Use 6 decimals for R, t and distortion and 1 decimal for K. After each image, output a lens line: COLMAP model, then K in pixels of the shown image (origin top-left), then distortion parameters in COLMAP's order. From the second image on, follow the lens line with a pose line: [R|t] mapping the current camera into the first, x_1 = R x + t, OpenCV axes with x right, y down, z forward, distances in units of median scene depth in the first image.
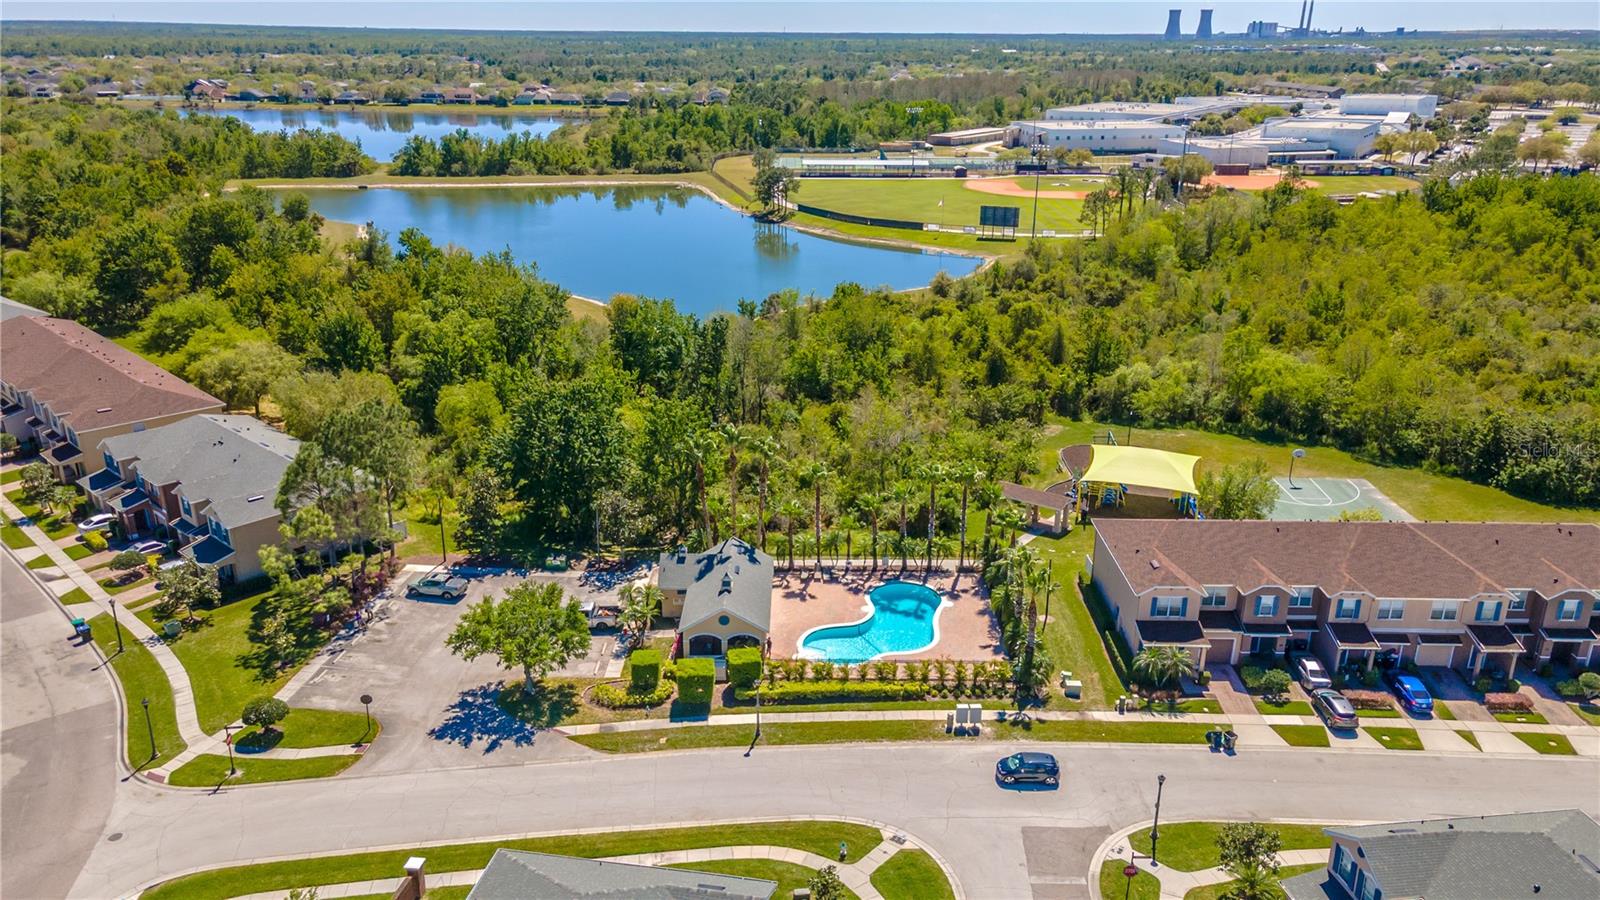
lens RADIAL K [[1130.9, 0, 800.0], [0, 1130.9, 450.0], [0, 0, 1]] dist [0.091784, 0.001384]
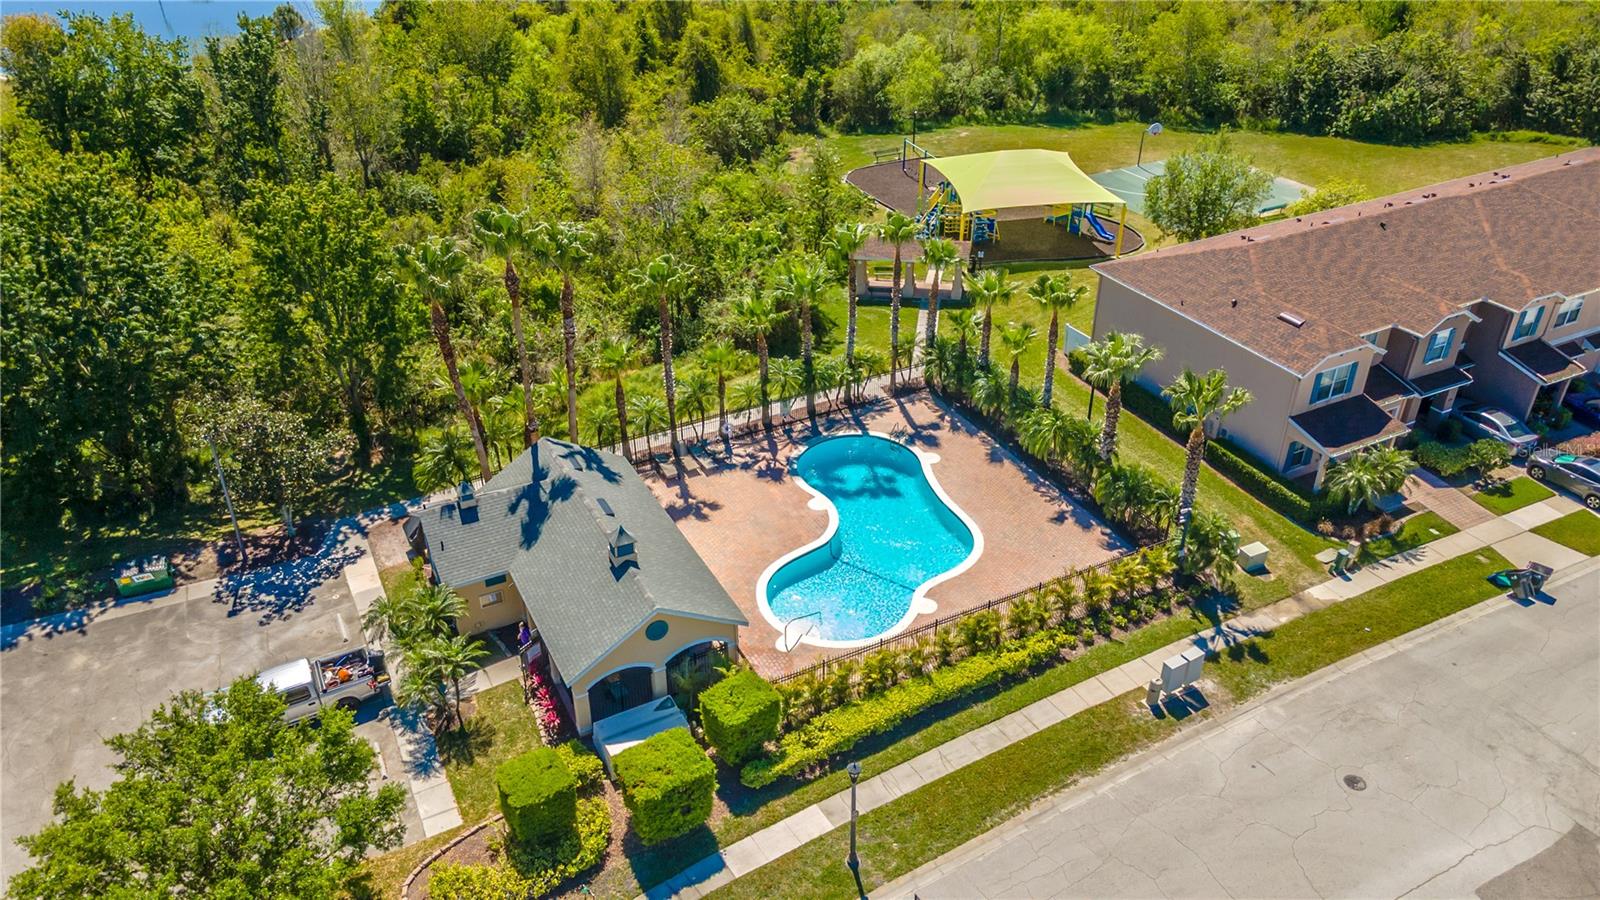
lens RADIAL K [[1160.3, 0, 800.0], [0, 1160.3, 450.0], [0, 0, 1]] dist [0.033065, 0.032391]
pose [[0.887317, -0.249900, 0.387580, -0.151455], [0.165083, 0.956877, 0.239028, -0.020925], [-0.430599, -0.148111, 0.890307, 0.468992]]
